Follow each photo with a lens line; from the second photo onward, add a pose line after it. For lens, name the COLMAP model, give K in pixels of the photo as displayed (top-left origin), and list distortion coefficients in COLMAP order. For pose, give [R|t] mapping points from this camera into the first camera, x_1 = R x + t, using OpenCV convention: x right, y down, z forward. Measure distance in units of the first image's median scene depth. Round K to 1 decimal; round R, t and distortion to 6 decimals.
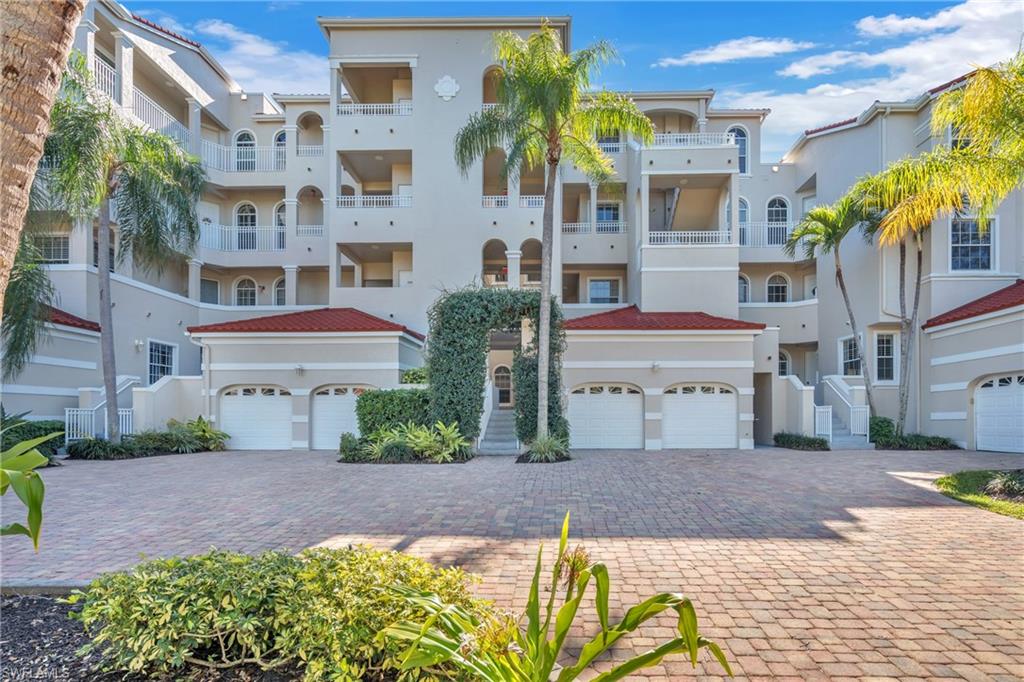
lens RADIAL K [[550.1, 0, 513.7], [0, 550.1, 418.4], [0, 0, 1]] dist [0.002571, 0.000808]
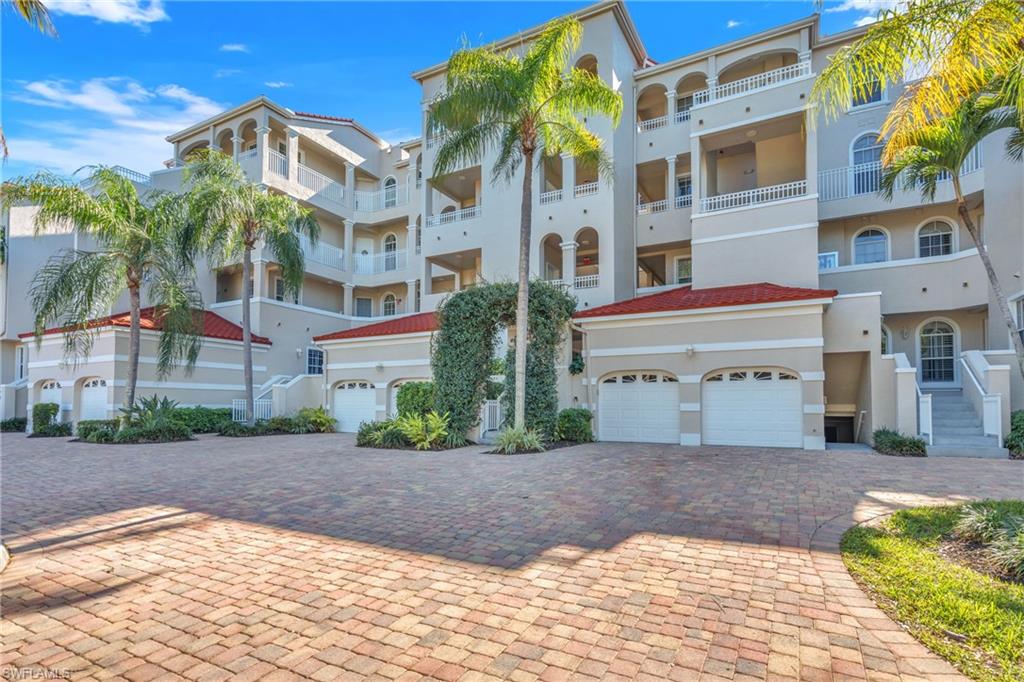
lens RADIAL K [[512.8, 0, 513.0], [0, 512.8, 391.7], [0, 0, 1]] dist [0.000054, 0.000756]
pose [[0.884651, -0.008705, -0.466172, 0.381295], [-0.003347, 0.999681, -0.025019, -0.007008], [0.466242, 0.023694, 0.884340, 0.140957]]
